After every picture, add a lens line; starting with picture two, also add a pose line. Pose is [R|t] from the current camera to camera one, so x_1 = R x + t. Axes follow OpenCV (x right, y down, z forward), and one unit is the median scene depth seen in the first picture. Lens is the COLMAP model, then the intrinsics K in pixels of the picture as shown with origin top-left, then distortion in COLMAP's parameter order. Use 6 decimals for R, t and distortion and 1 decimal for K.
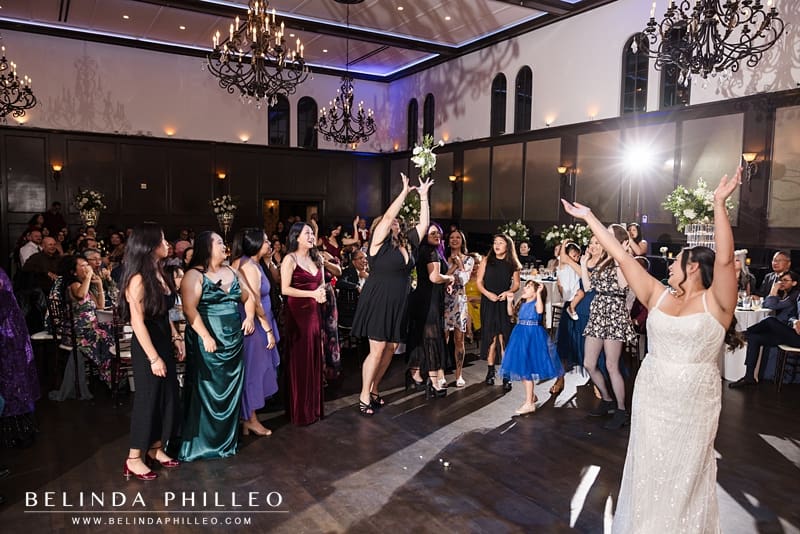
lens RADIAL K [[617.1, 0, 400.0], [0, 617.1, 267.0], [0, 0, 1]] dist [-0.004260, -0.001438]
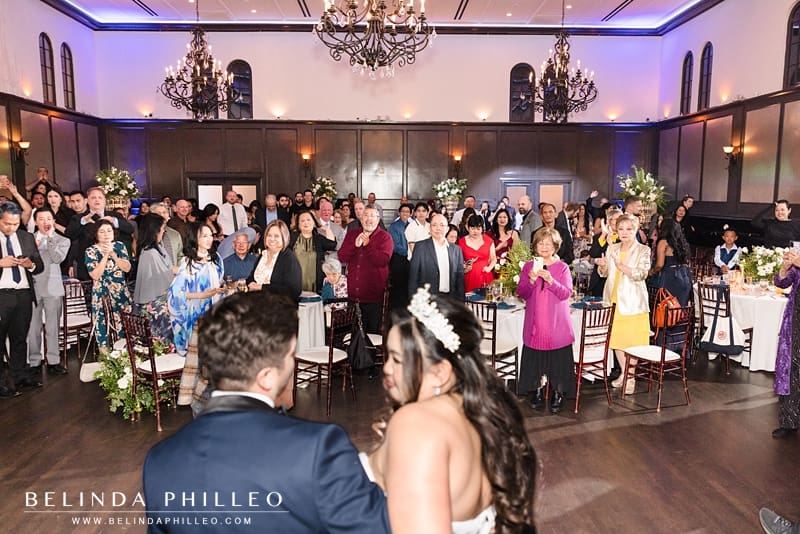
lens RADIAL K [[617.1, 0, 400.0], [0, 617.1, 267.0], [0, 0, 1]] dist [-0.004260, -0.001438]
pose [[0.874951, 0.046015, -0.482021, 0.113820], [-0.029869, 0.998708, 0.041122, -0.017217], [0.483290, -0.021582, 0.875194, 0.130685]]
